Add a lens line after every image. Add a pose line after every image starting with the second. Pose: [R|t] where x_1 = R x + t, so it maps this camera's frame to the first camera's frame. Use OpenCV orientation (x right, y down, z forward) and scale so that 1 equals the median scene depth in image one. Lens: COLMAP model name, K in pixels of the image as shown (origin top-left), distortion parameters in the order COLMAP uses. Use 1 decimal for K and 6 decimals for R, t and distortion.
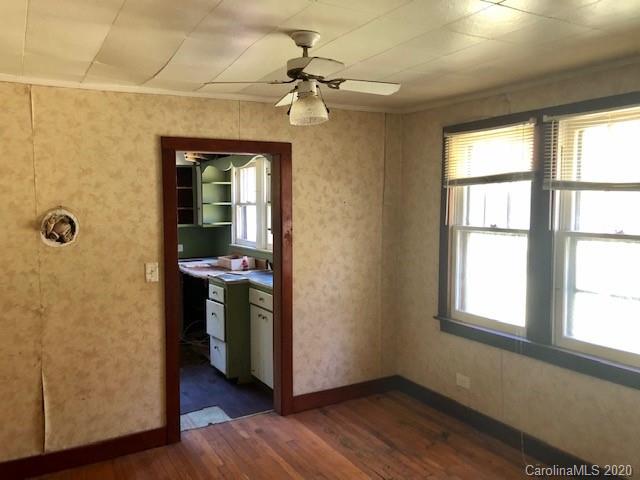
lens RADIAL K [[515.8, 0, 313.8], [0, 515.8, 239.4], [0, 0, 1]] dist [0.020051, -0.009603]
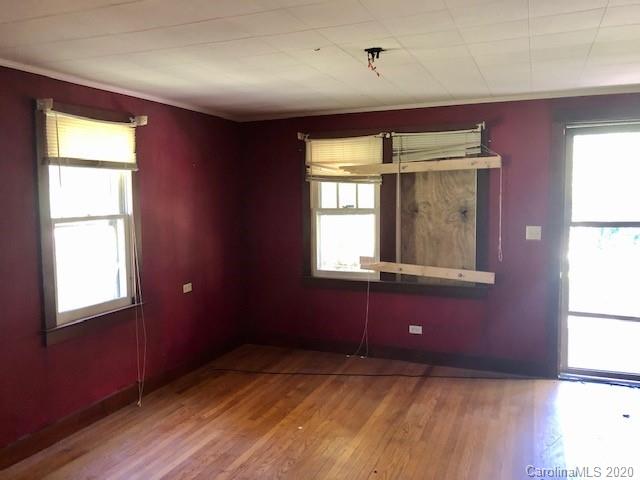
lens RADIAL K [[515.8, 0, 321.3], [0, 515.8, 237.8], [0, 0, 1]] dist [0.020051, -0.009603]
pose [[-0.611113, -0.069719, 0.788467, -0.368704], [0.053136, 0.990253, 0.128746, -0.044617], [-0.789758, 0.120575, -0.601452, 0.655116]]
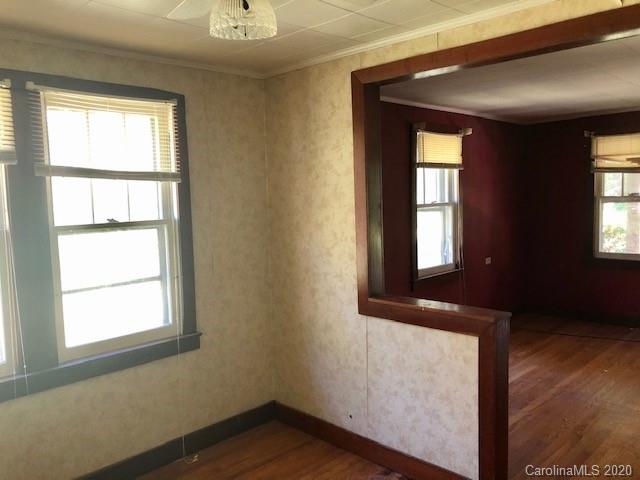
lens RADIAL K [[515.8, 0, 317.8], [0, 515.8, 237.2], [0, 0, 1]] dist [0.020051, -0.009603]
pose [[-0.254072, -0.083037, 0.963614, -0.474731], [0.087033, 0.990303, 0.108285, -0.056766], [-0.963262, 0.111378, -0.244381, 0.858564]]
